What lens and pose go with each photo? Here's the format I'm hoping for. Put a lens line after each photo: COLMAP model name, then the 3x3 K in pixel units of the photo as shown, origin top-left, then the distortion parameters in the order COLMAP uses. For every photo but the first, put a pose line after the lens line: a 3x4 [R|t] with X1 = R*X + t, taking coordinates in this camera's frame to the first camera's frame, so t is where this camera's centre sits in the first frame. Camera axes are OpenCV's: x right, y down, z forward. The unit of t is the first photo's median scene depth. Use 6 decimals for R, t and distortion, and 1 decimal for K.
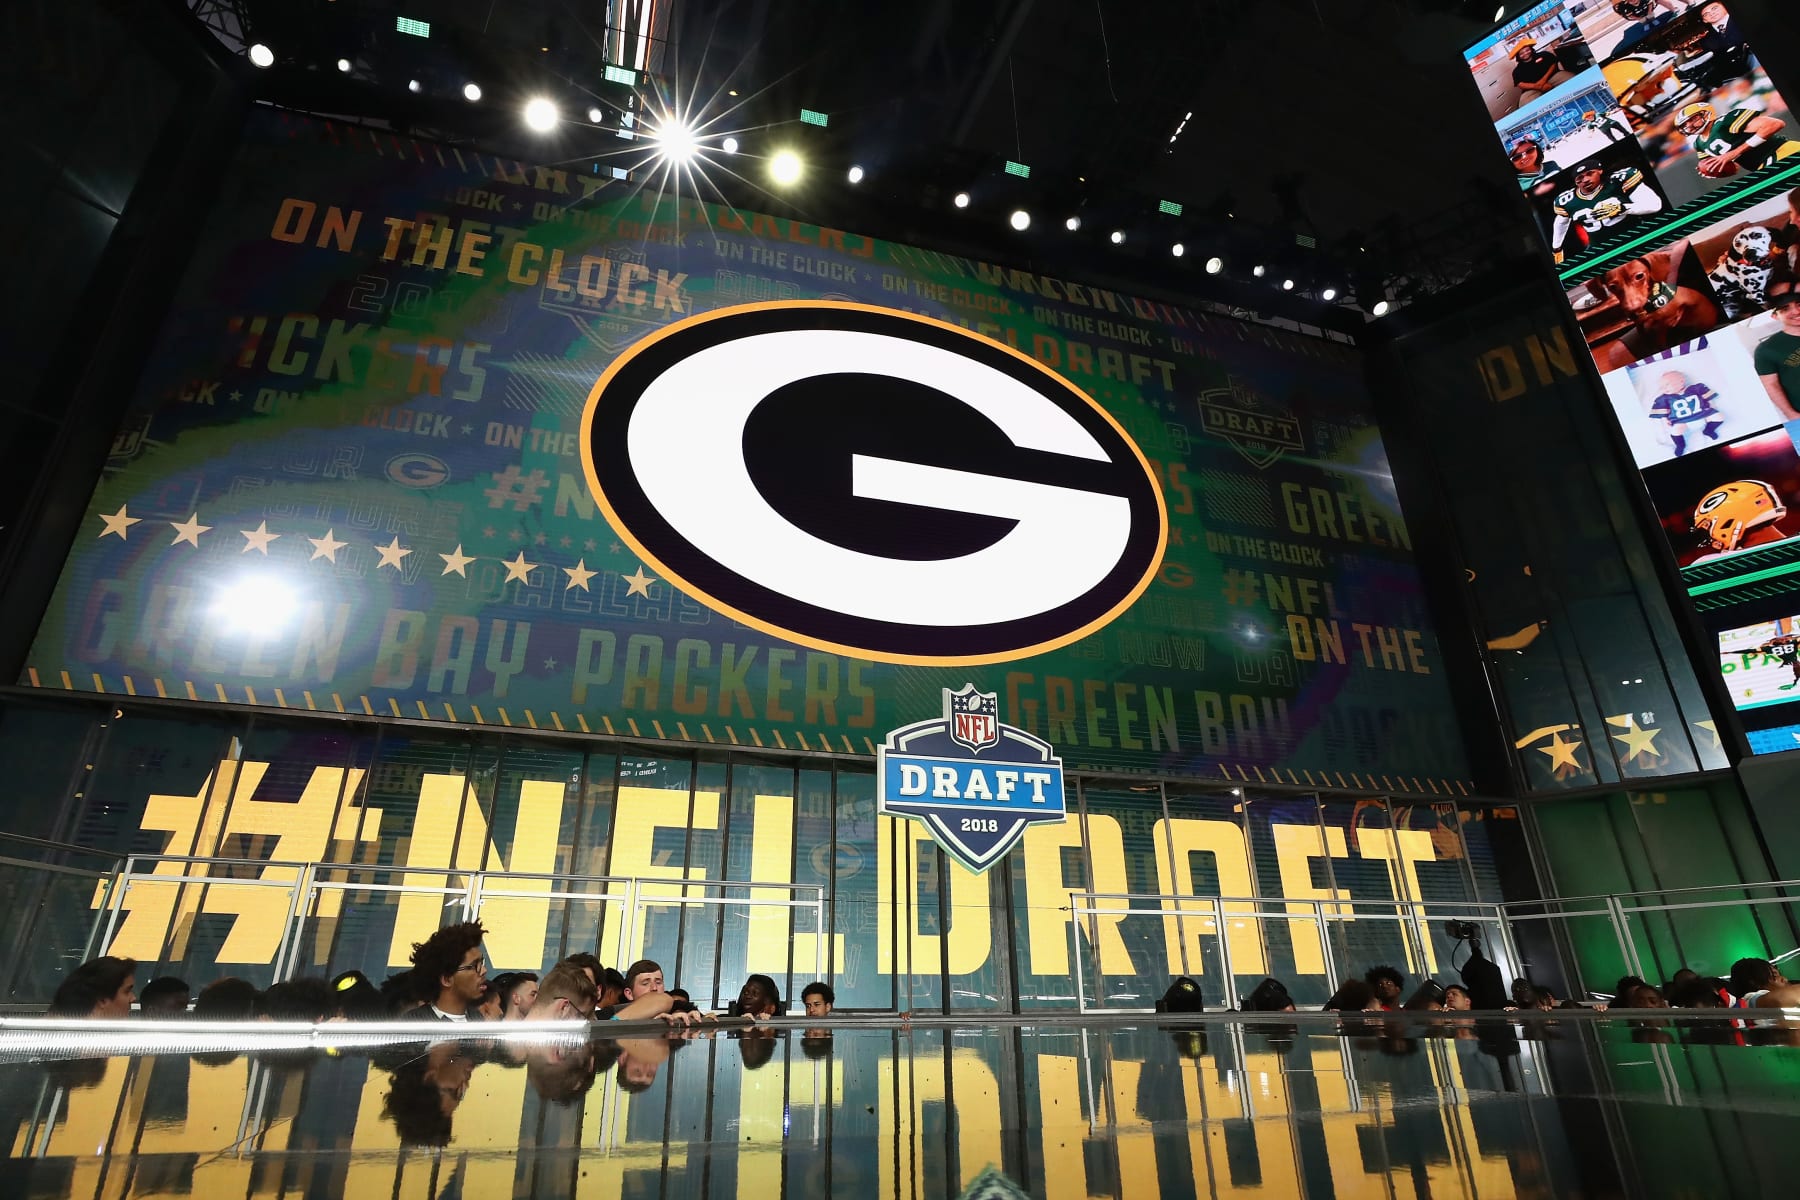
lens RADIAL K [[978.7, 0, 891.4], [0, 978.7, 517.6], [0, 0, 1]] dist [-0.033764, -0.000876]
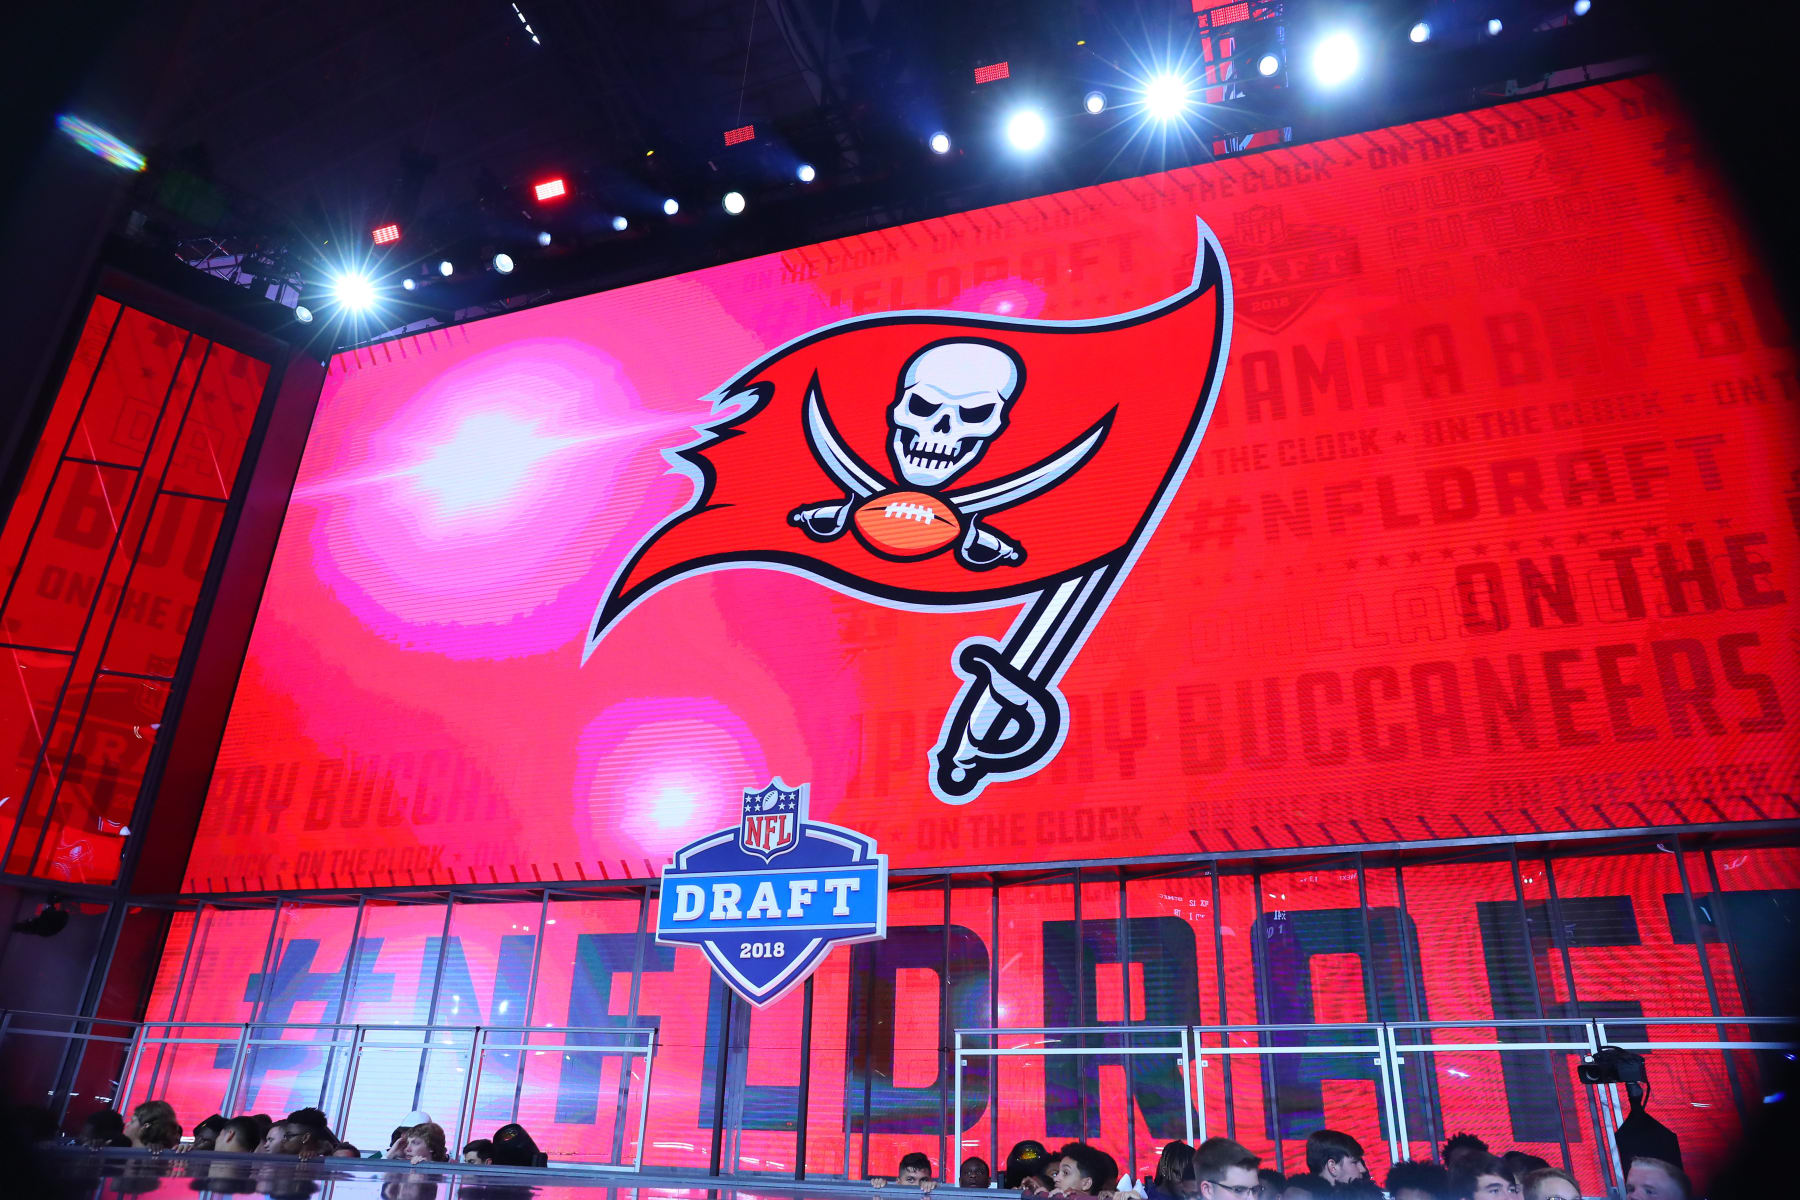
lens RADIAL K [[1235.9, 0, 894.7], [0, 1235.9, 587.0], [0, 0, 1]] dist [-0.106398, 0.082026]
pose [[0.802230, -0.235621, -0.548552, 0.756267], [0.238253, 0.968840, -0.067714, 0.111247], [0.547414, -0.076372, 0.833370, 0.222222]]
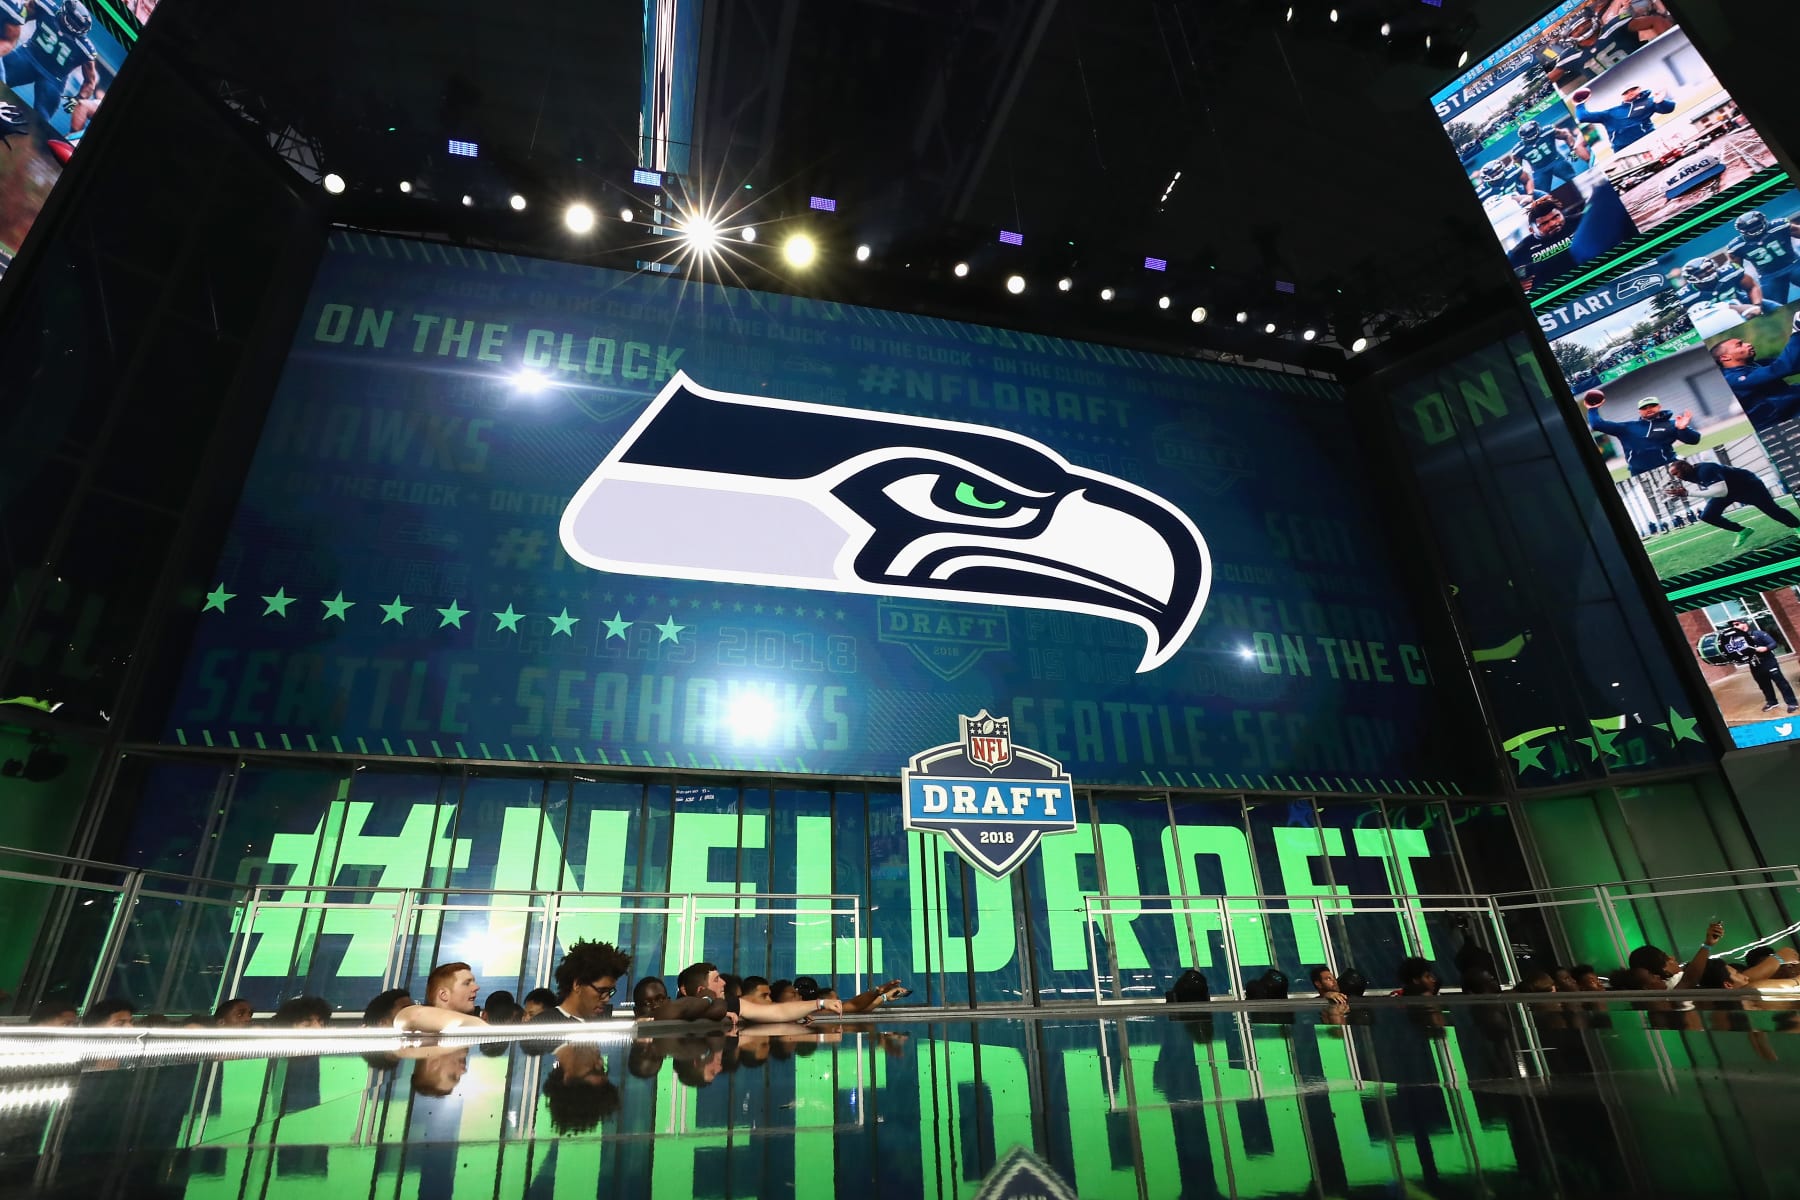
lens RADIAL K [[883.5, 0, 866.6], [0, 883.5, 584.8], [0, 0, 1]] dist [-0.035450, 0.000048]
pose [[0.997023, -0.047590, -0.060673, 0.016146], [0.048936, 0.998583, 0.020892, 0.002333], [0.059593, -0.023799, 0.997939, 0.004686]]
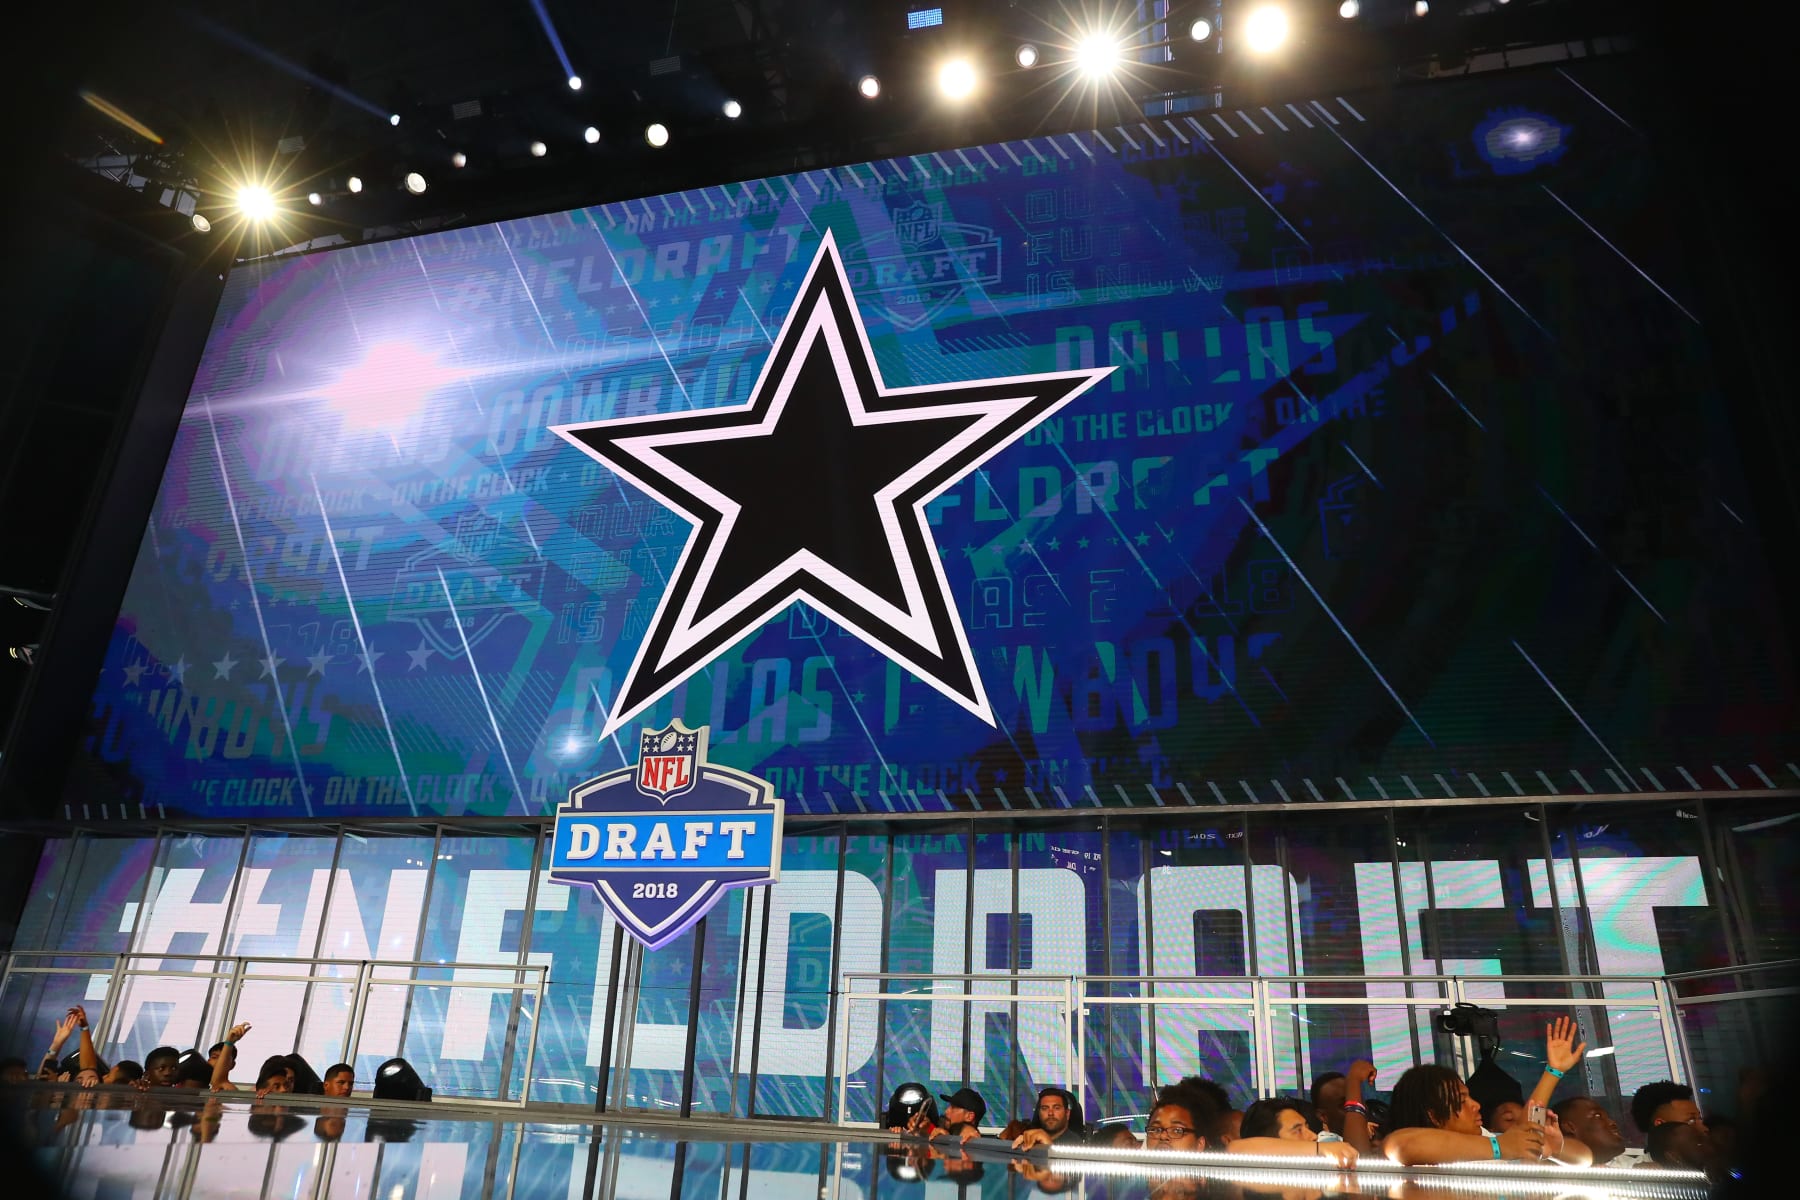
lens RADIAL K [[1235.9, 0, 894.7], [0, 1235.9, 587.0], [0, 0, 1]] dist [-0.106398, 0.082026]
pose [[0.848530, -0.178704, -0.498057, 0.760340], [0.199877, 0.979759, -0.011015, 0.111848], [0.489945, -0.090204, 0.867074, 0.223473]]
